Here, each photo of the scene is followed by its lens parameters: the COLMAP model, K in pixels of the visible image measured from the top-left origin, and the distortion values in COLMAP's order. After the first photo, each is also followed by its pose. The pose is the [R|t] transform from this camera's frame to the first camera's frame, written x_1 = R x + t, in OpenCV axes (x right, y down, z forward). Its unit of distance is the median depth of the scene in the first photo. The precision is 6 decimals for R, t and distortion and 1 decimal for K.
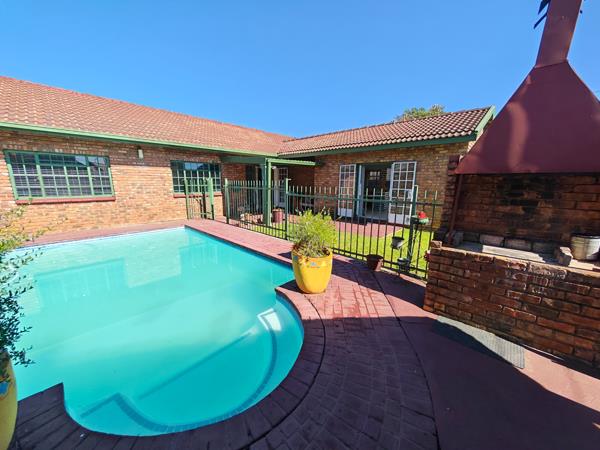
lens RADIAL K [[224.3, 0, 300.0], [0, 224.3, 225.0], [0, 0, 1]] dist [0.000030, -0.000112]
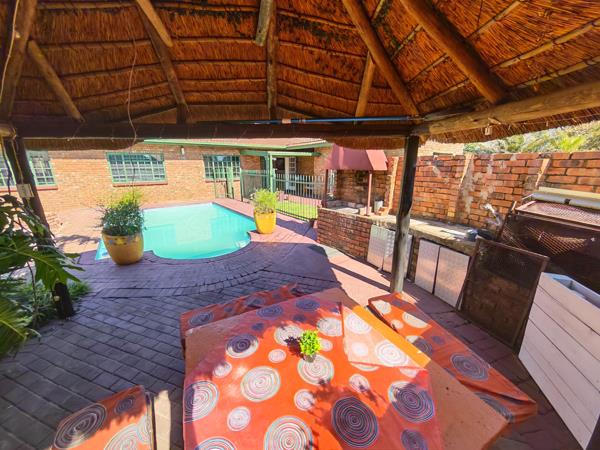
lens RADIAL K [[224.3, 0, 300.0], [0, 224.3, 225.0], [0, 0, 1]] dist [0.000030, -0.000112]
pose [[0.987272, 0.028506, -0.156466, 0.271343], [-0.017903, 0.997473, 0.068759, 0.041677], [0.158030, -0.065082, 0.985287, -0.330680]]
